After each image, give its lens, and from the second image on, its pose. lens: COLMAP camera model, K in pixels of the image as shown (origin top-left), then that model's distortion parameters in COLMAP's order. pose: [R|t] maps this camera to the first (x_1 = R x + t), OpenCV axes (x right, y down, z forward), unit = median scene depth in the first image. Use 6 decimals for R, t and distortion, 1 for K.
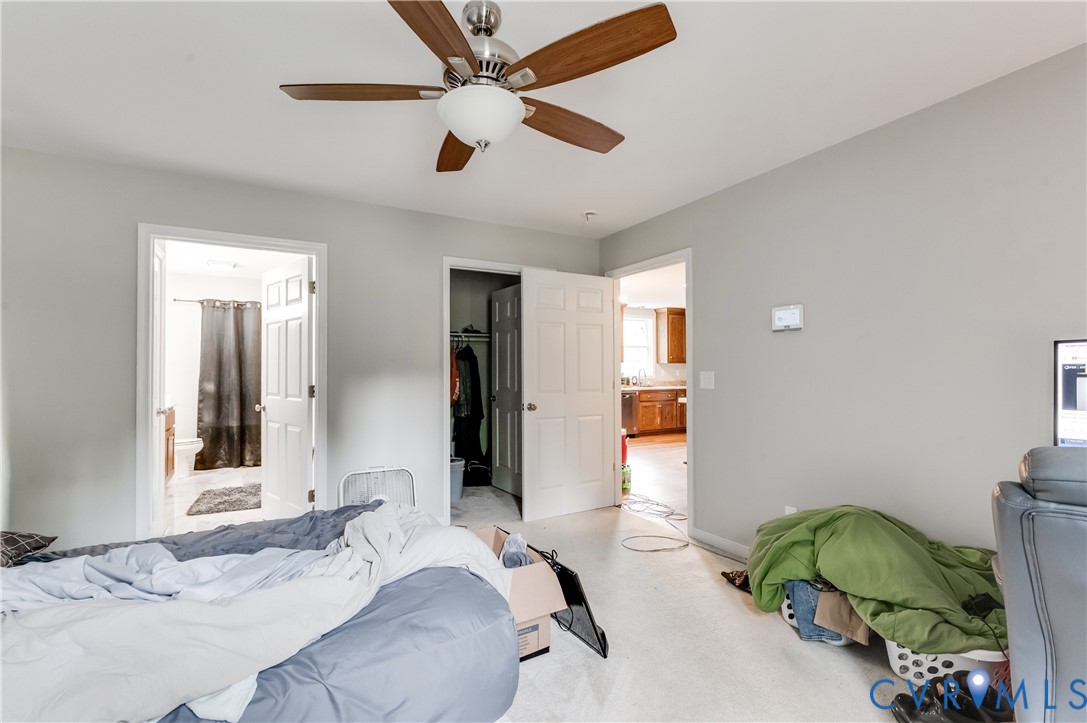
lens RADIAL K [[489.9, 0, 543.9], [0, 489.9, 365.5], [0, 0, 1]] dist [0.004997, -0.002959]
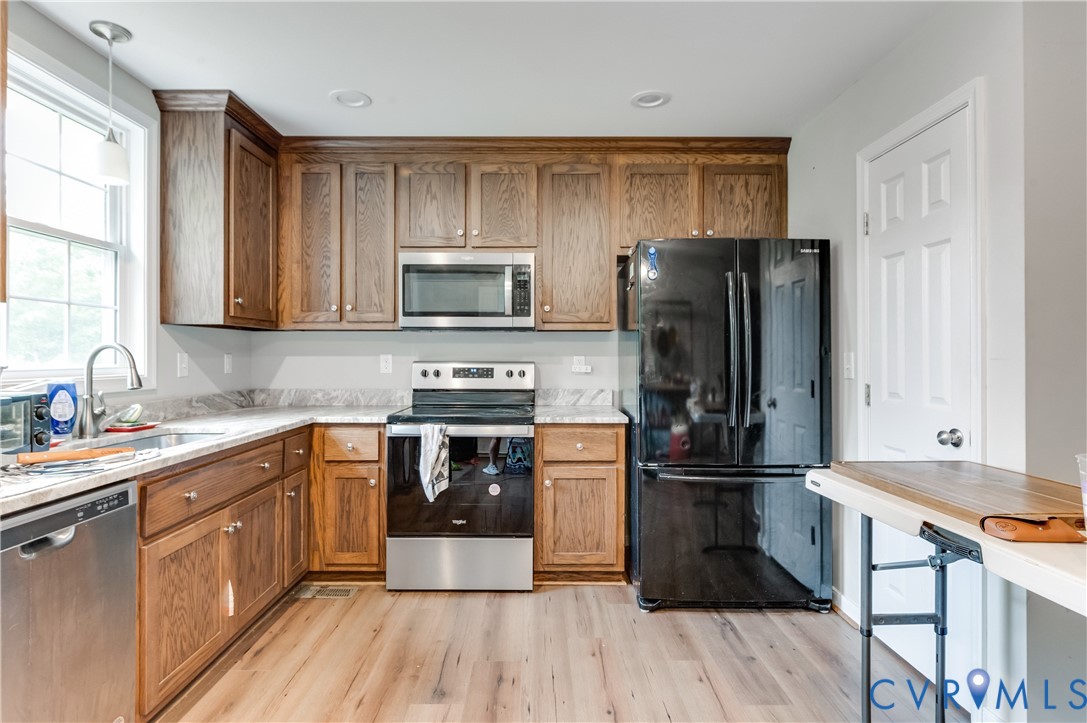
lens RADIAL K [[555.9, 0, 551.5], [0, 555.9, 352.9], [0, 0, 1]] dist [-0.001780, 0.000070]
pose [[0.481289, 0.006847, 0.876536, 0.089571], [-0.012354, 0.999923, -0.001027, 0.007754], [-0.876475, -0.010335, 0.481336, 0.732336]]
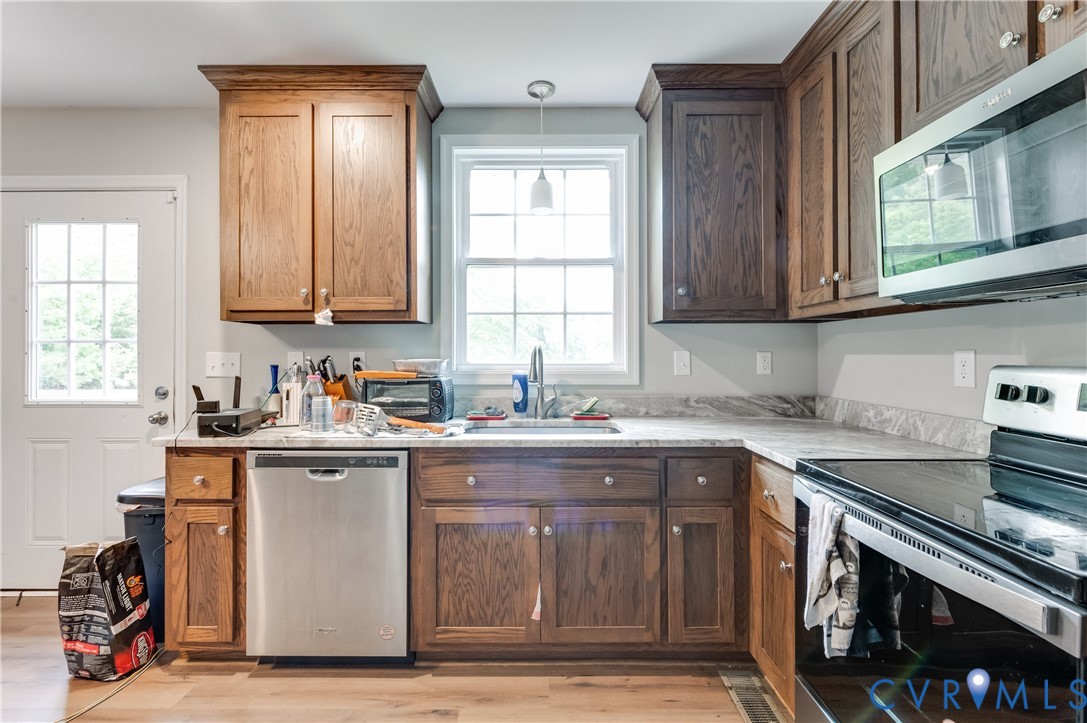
lens RADIAL K [[489.9, 0, 534.6], [0, 489.9, 350.9], [0, 0, 1]] dist [0.004997, -0.002959]
pose [[0.863885, -0.000459, -0.503689, 0.317167], [0.004497, 0.999967, 0.006801, 0.007800], [0.503669, -0.008141, 0.863859, 0.784456]]
